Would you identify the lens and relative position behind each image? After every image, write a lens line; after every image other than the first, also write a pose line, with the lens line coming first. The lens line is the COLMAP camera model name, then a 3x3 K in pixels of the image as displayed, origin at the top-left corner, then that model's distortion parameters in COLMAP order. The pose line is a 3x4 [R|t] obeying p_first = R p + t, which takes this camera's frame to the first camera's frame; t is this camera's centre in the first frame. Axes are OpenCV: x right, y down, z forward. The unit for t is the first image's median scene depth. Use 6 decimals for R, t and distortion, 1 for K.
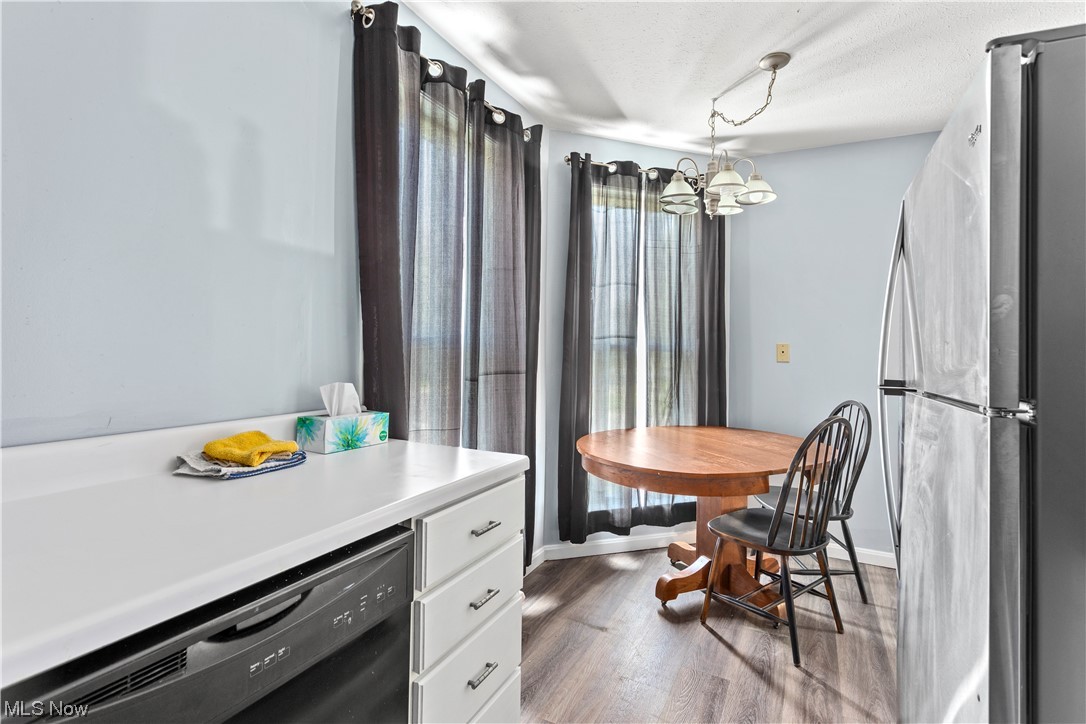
lens RADIAL K [[532.6, 0, 544.3], [0, 532.6, 332.4], [0, 0, 1]] dist [0.000352, 0.001389]
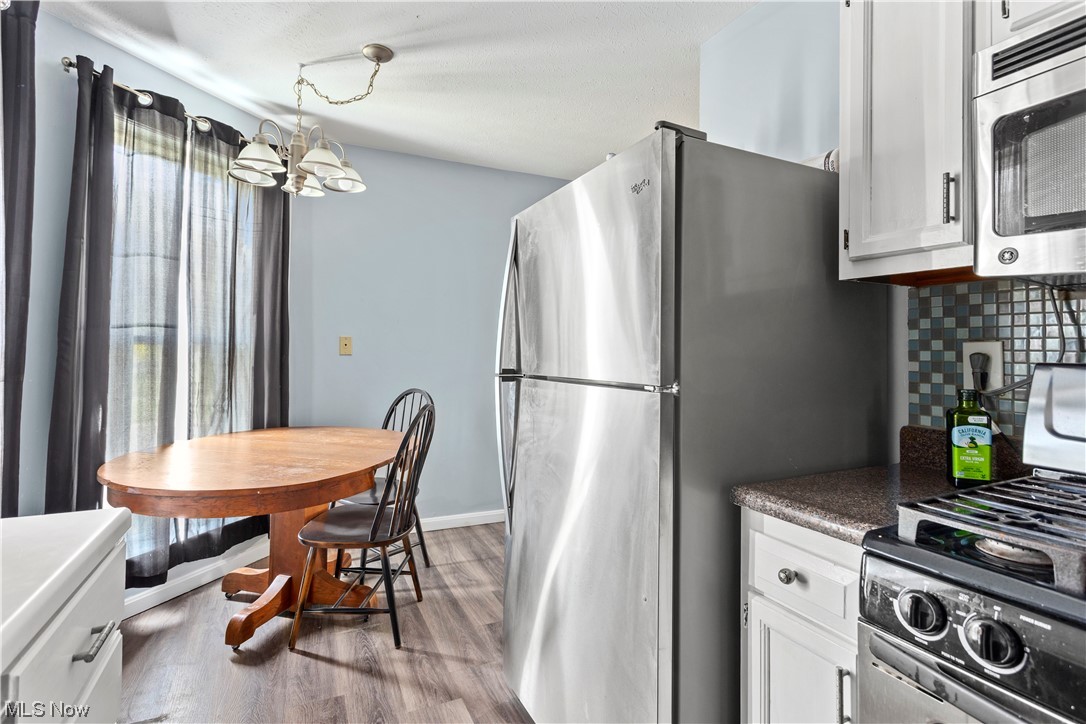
lens RADIAL K [[532.6, 0, 544.3], [0, 532.6, 332.4], [0, 0, 1]] dist [0.000352, 0.001389]
pose [[0.619989, 0.013237, 0.784499, -0.128953], [-0.025735, 0.999663, 0.003470, 0.000921], [-0.784189, -0.022340, 0.620120, 0.111017]]
